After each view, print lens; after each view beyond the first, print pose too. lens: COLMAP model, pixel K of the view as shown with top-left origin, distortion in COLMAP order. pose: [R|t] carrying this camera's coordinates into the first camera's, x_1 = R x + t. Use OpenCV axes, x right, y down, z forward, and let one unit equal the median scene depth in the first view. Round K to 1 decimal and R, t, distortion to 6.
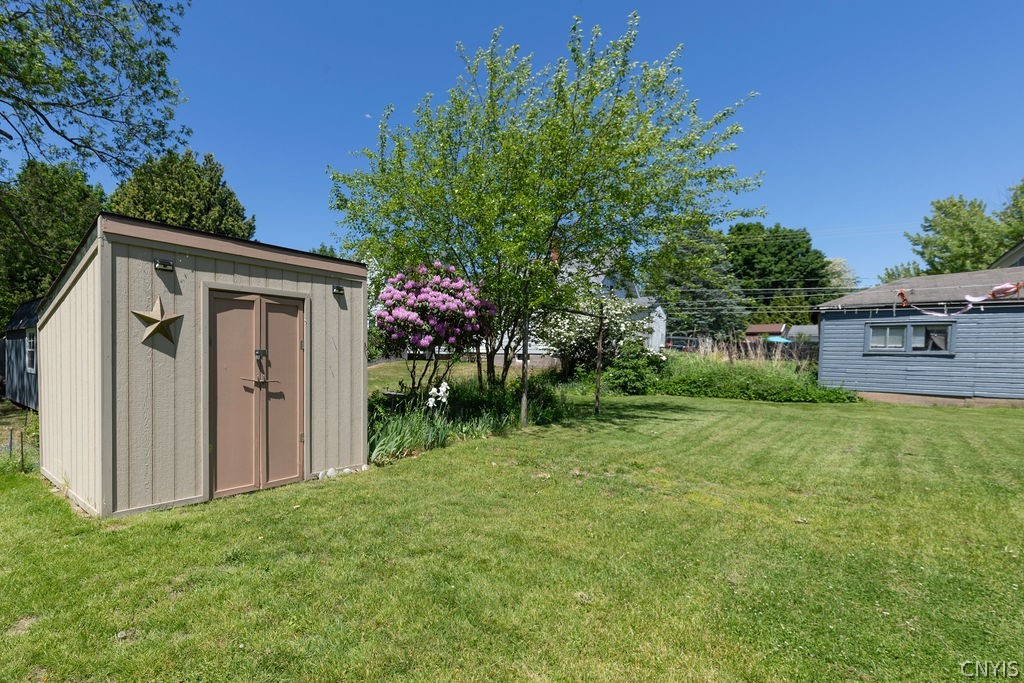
lens RADIAL K [[490.1, 0, 373.1], [0, 490.1, 368.8], [0, 0, 1]] dist [0.001473, 0.000237]
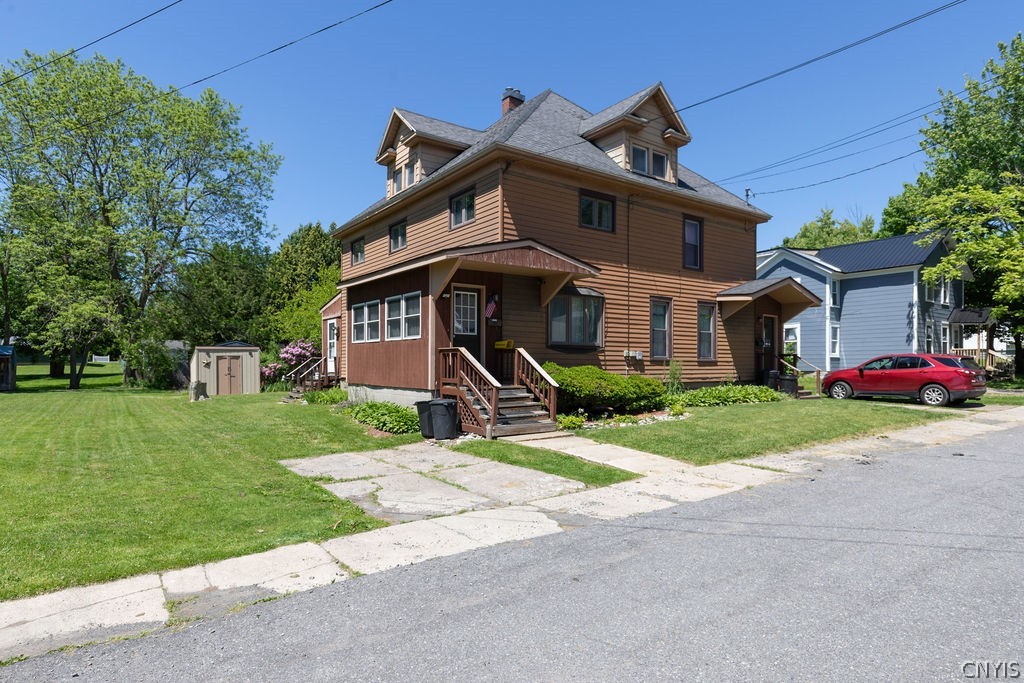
lens RADIAL K [[571.4, 0, 508.3], [0, 571.4, 361.1], [0, 0, 1]] dist [-0.003806, -0.000025]
pose [[0.985742, -0.026235, -0.166209, 1.717746], [0.021084, 0.999243, -0.032679, 0.073072], [0.166940, 0.028709, 0.985549, -2.062483]]
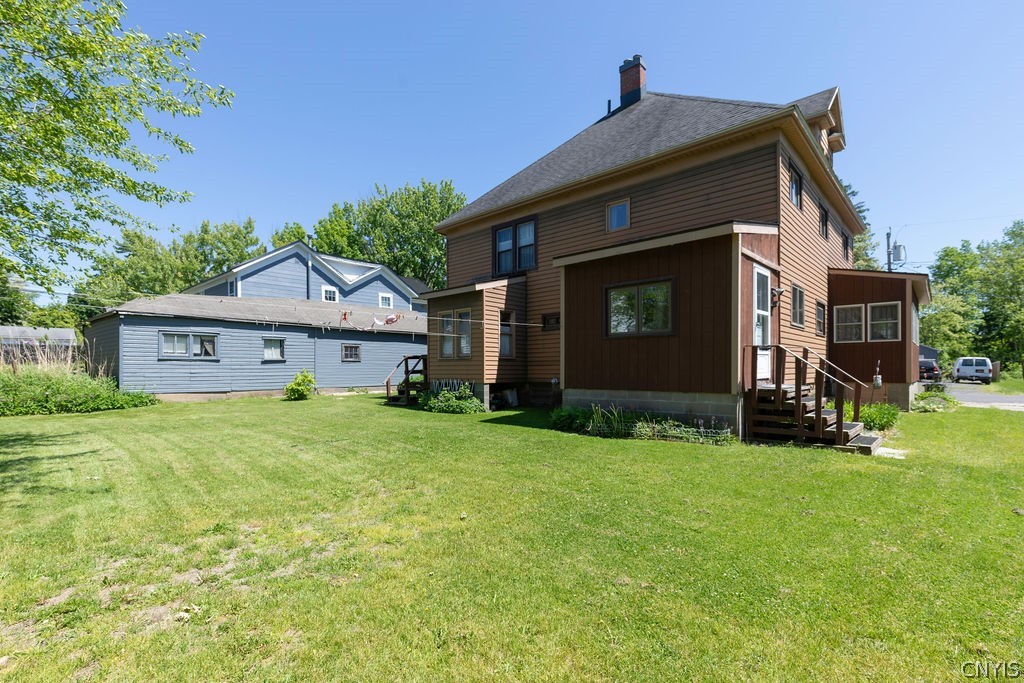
lens RADIAL K [[470.3, 0, 501.3], [0, 470.3, 369.5], [0, 0, 1]] dist [0.002409, 0.000095]
pose [[-0.020967, -0.026186, 0.999437, -0.072806], [0.028117, 0.999246, 0.026770, -0.018317], [-0.999385, 0.028662, -0.020215, 0.361142]]
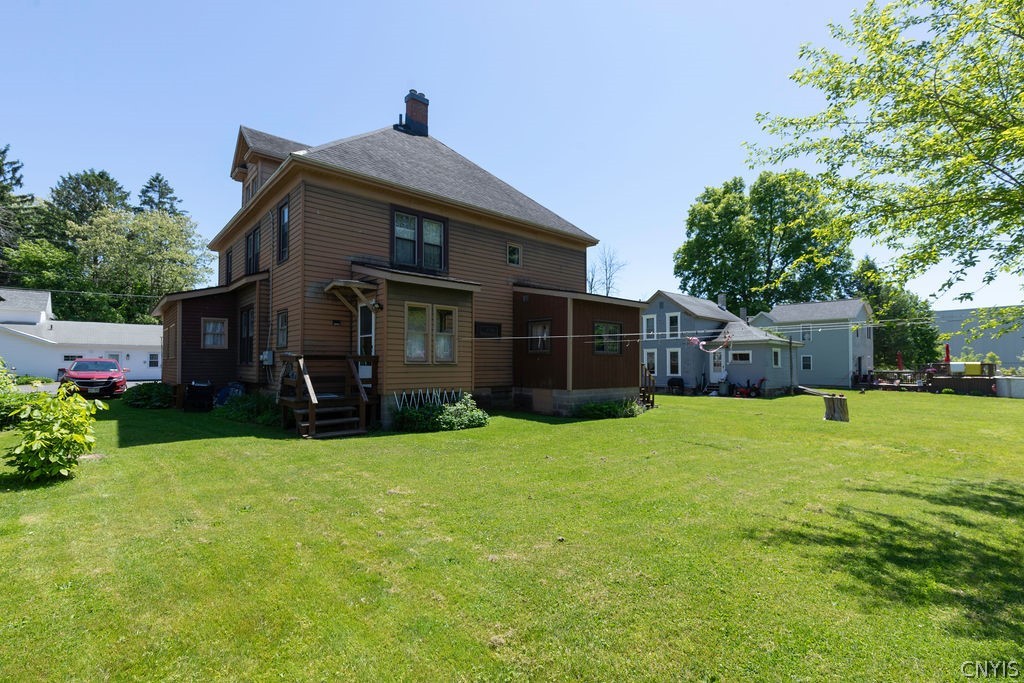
lens RADIAL K [[461.3, 0, 508.1], [0, 461.3, 362.1], [0, 0, 1]] dist [0.004040, 0.000325]
pose [[-0.997099, -0.024578, 0.072042, 0.966632], [-0.023516, 0.999602, 0.015553, -0.040933], [-0.072396, 0.013814, -0.997280, 1.472626]]
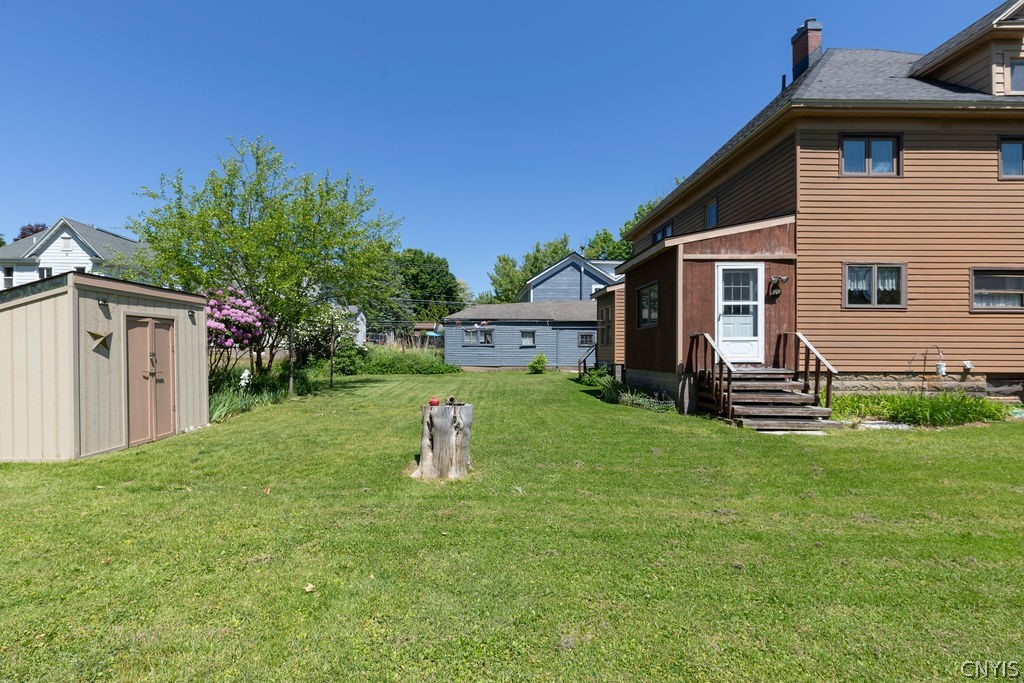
lens RADIAL K [[472.6, 0, 478.2], [0, 472.6, 353.3], [0, 0, 1]] dist [0.000923, -0.000134]
pose [[0.711965, -0.022675, 0.701849, -0.267993], [0.030635, 0.999530, 0.001216, -0.002562], [-0.701546, 0.020635, 0.712325, -0.402660]]
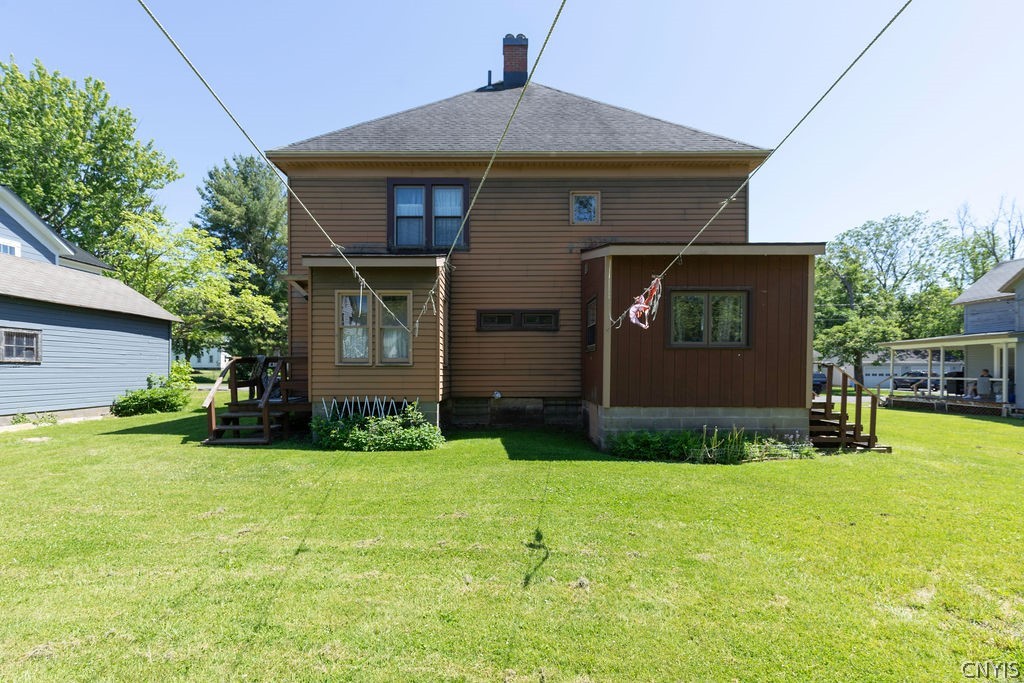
lens RADIAL K [[471.2, 0, 500.4], [0, 471.2, 381.7], [0, 0, 1]] dist [0.001611, -0.000071]
pose [[-0.698318, -0.039561, 0.714694, 0.454940], [-0.002971, 0.998623, 0.052375, -0.032352], [-0.715782, 0.034451, -0.697474, 0.886660]]
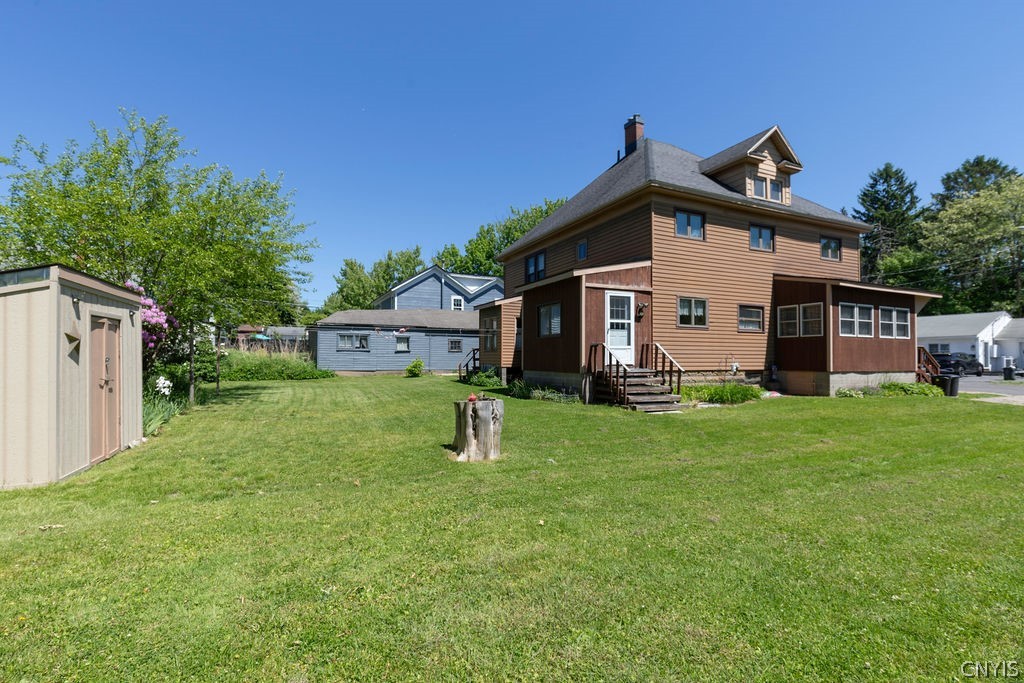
lens RADIAL K [[459.1, 0, 502.7], [0, 459.1, 351.2], [0, 0, 1]] dist [0.001243, -0.000021]
pose [[0.356532, -0.009783, 0.934232, -0.507419], [0.028133, 0.999604, -0.000269, -0.011898], [-0.933860, 0.026378, 0.356666, -0.249196]]
